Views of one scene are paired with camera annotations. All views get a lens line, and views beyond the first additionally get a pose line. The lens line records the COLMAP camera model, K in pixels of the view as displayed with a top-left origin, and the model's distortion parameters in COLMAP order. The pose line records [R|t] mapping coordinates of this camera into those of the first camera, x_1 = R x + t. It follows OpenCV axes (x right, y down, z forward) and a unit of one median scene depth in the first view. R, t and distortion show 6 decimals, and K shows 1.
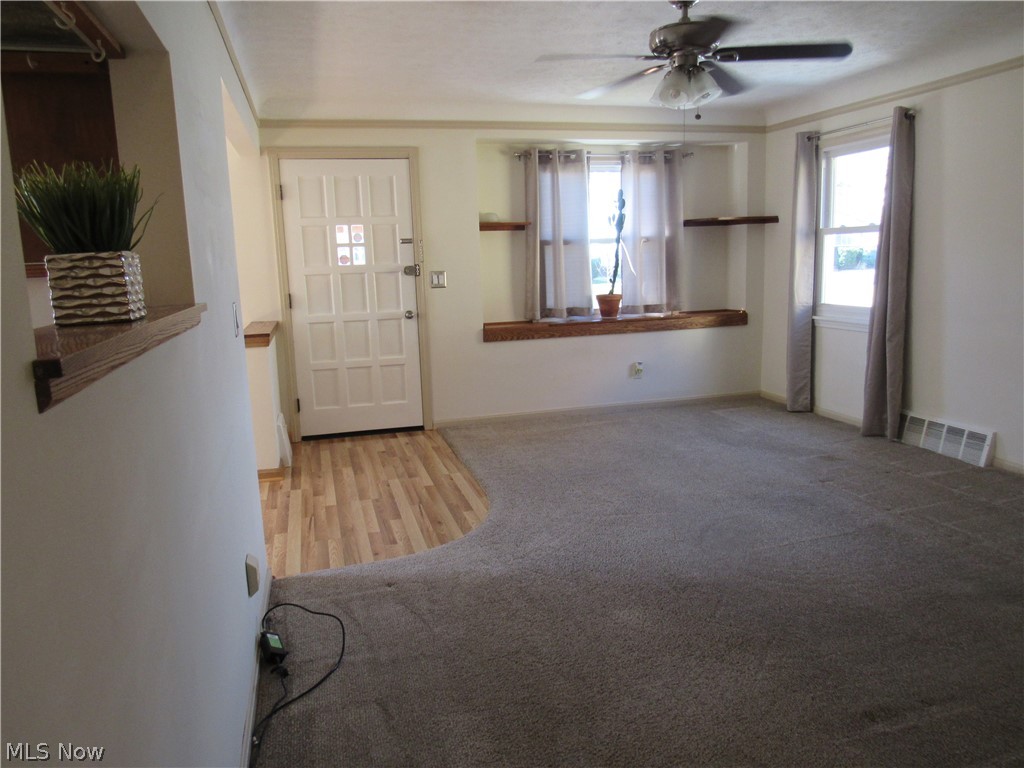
lens RADIAL K [[727.7, 0, 512.0], [0, 727.7, 384.0], [0, 0, 1]] dist [-0.029897, 0.003206]
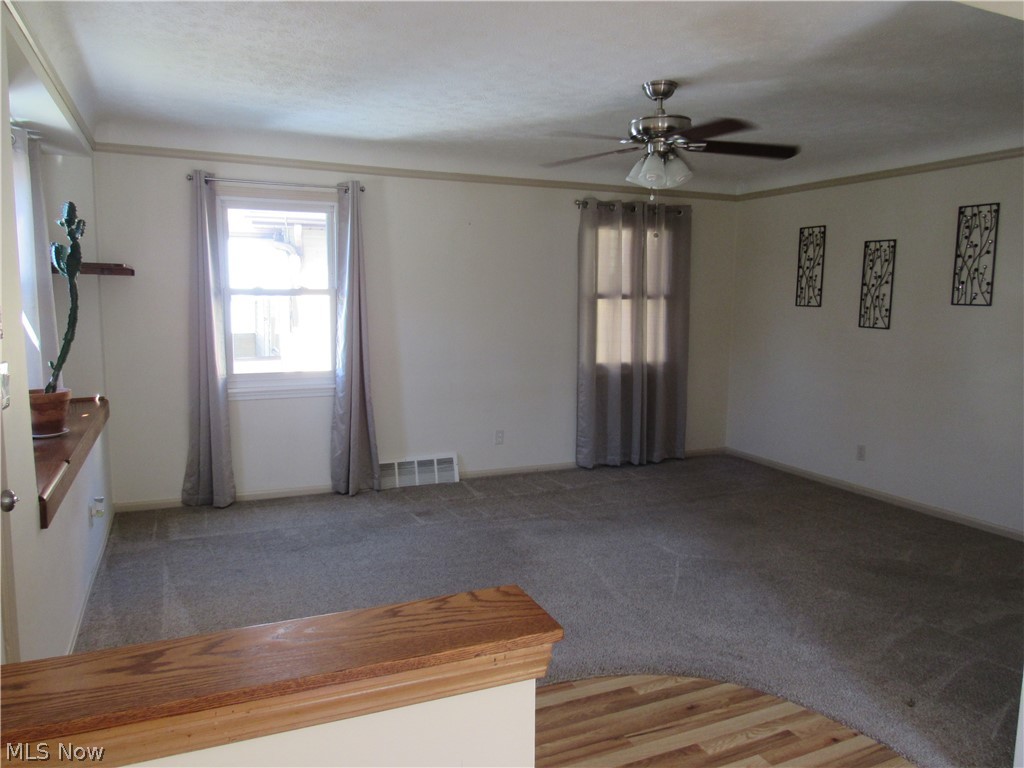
lens RADIAL K [[727.7, 0, 512.0], [0, 727.7, 384.0], [0, 0, 1]] dist [-0.029897, 0.003206]
pose [[-0.145188, -0.084655, 0.985776, -0.627687], [0.174402, 0.978543, 0.109720, -0.182353], [-0.973912, 0.187851, -0.127308, 1.048571]]
